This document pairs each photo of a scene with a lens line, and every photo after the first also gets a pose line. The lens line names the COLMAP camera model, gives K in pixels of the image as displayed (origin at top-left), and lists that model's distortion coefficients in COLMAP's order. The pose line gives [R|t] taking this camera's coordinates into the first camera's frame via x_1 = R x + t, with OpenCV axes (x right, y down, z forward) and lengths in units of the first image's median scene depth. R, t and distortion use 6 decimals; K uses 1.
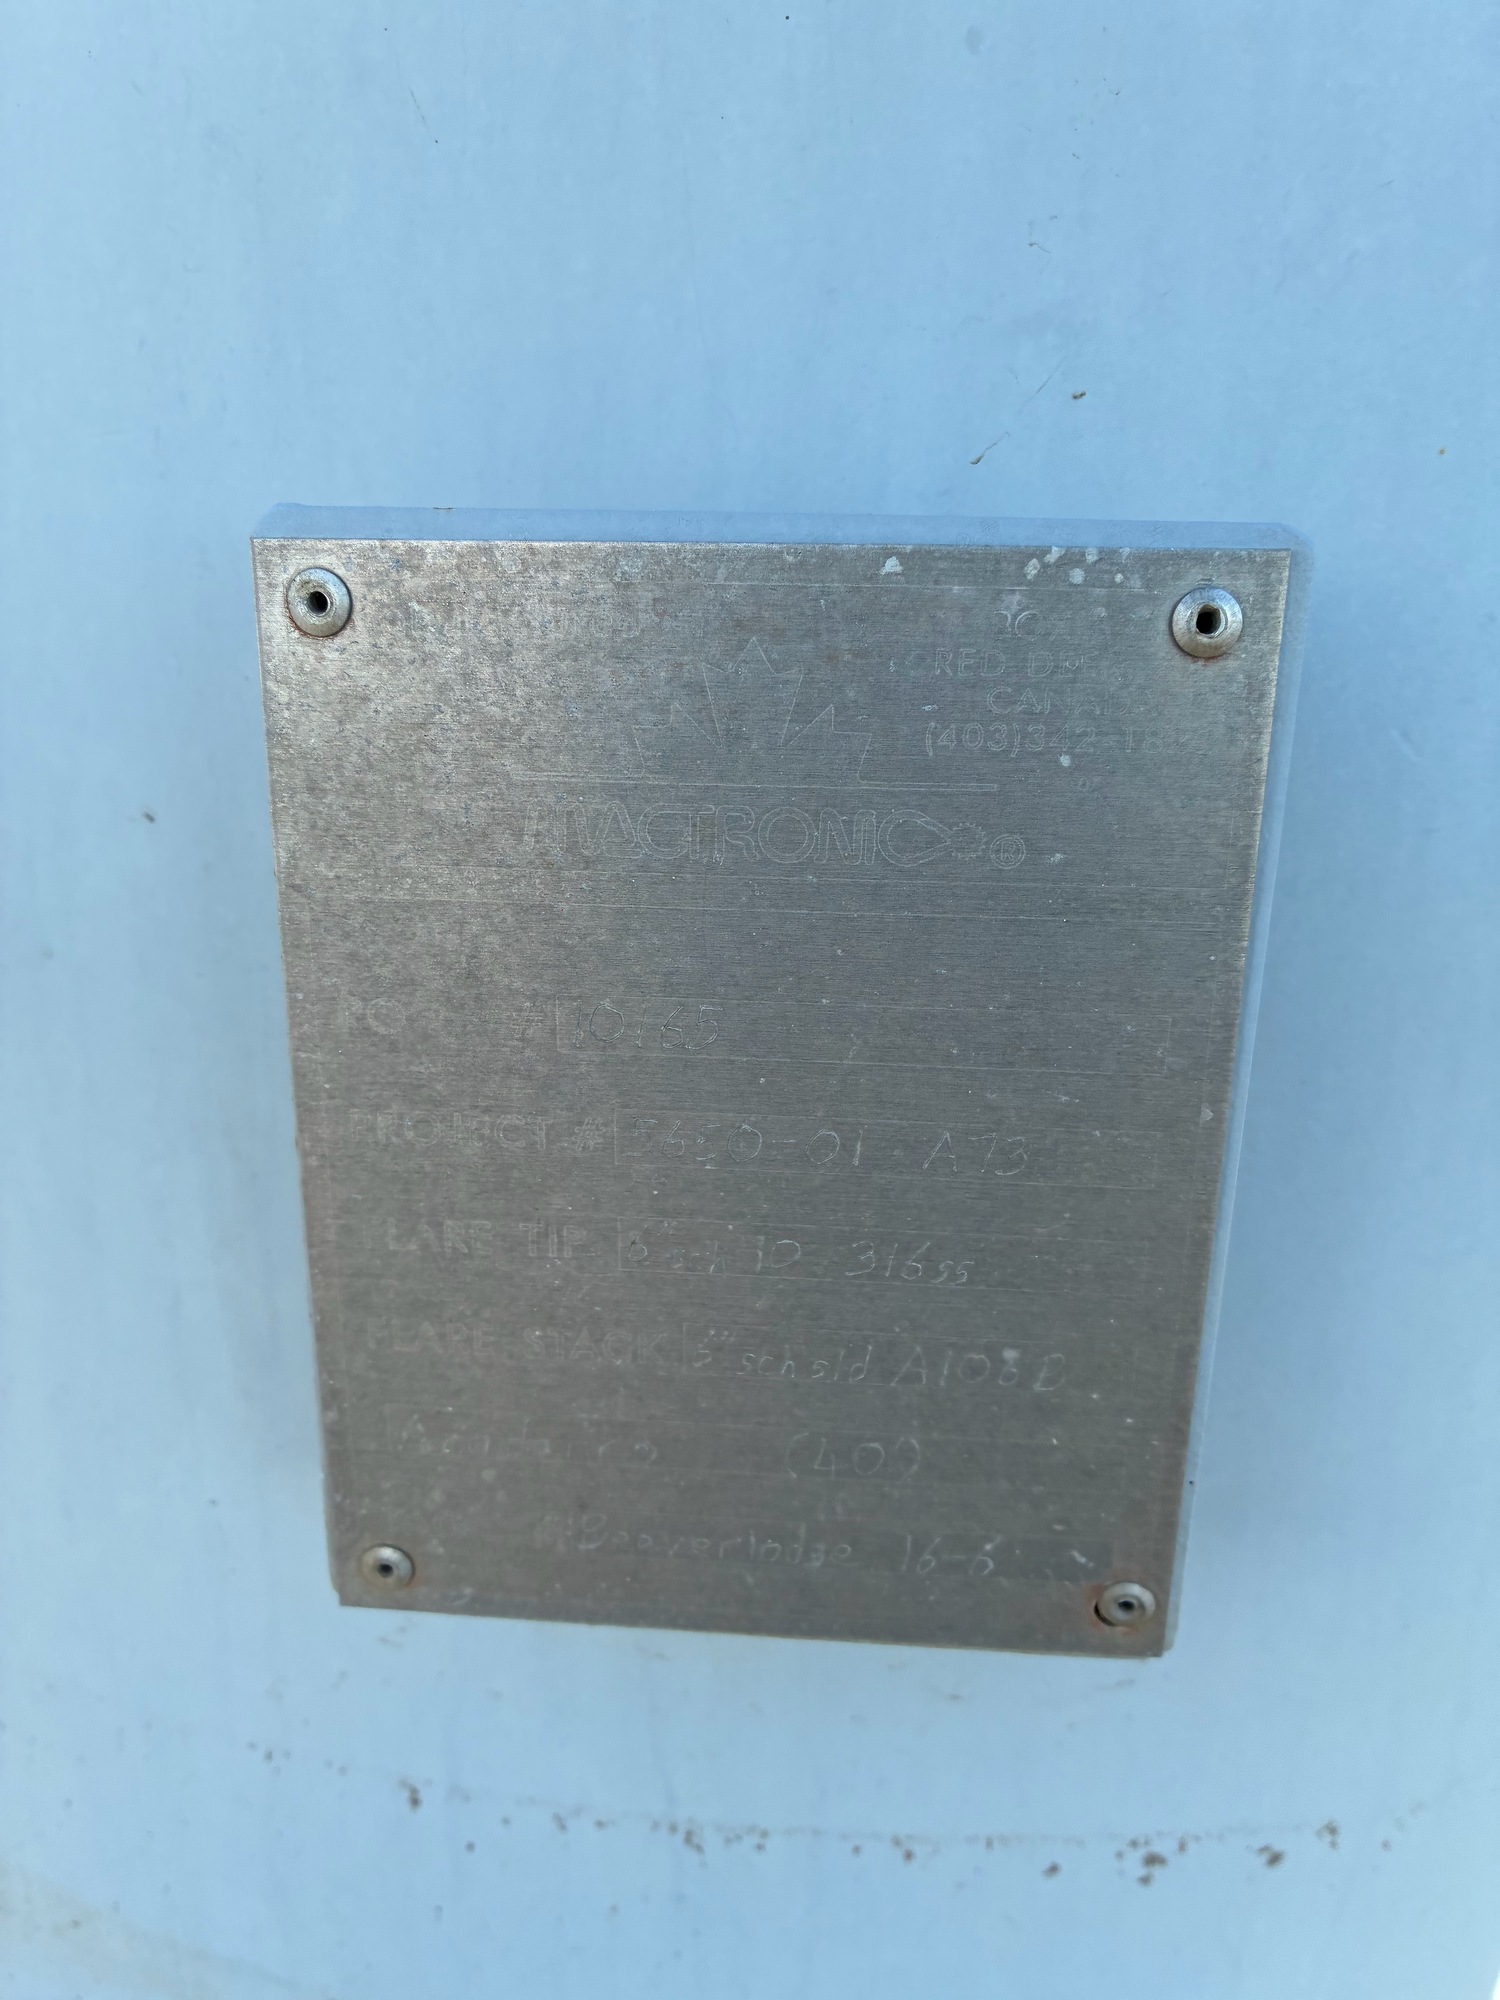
lens RADIAL K [[1541.7, 0, 750.4], [0, 1541.7, 1007.1], [0, 0, 1]] dist [0.033692, -0.013394]
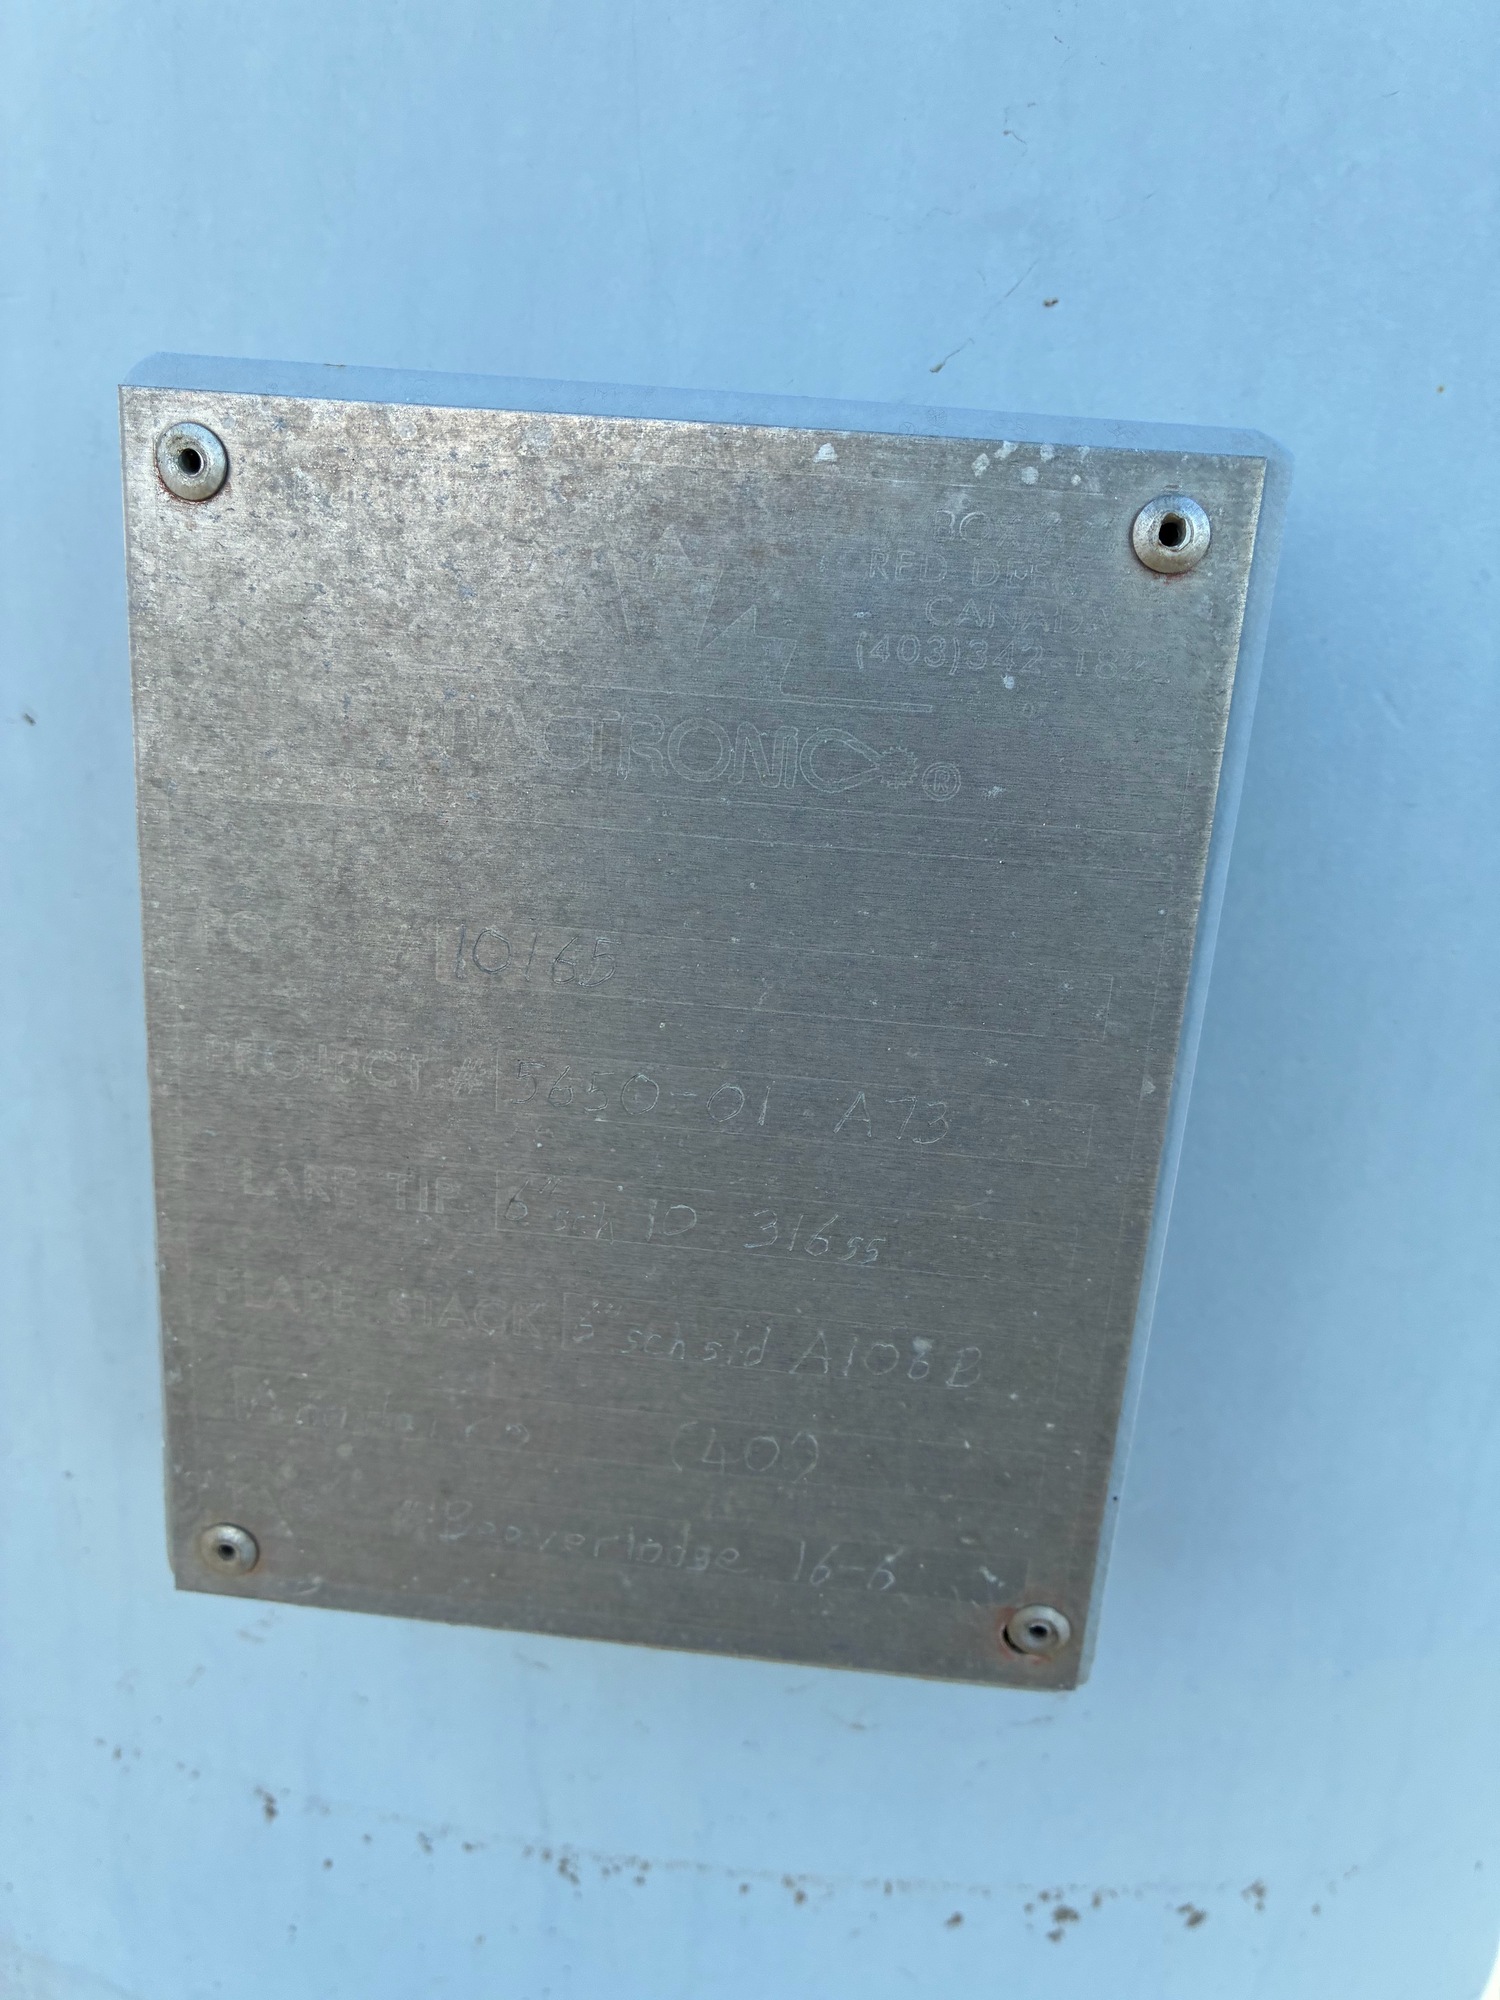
lens RADIAL K [[1541.7, 0, 752.3], [0, 1541.7, 994.2], [0, 0, 1]] dist [0.033692, -0.013394]
pose [[0.998493, 0.054260, 0.008179, 0.052165], [-0.054078, 0.998315, -0.021031, 0.045429], [-0.009306, 0.020557, 0.999745, 0.094464]]
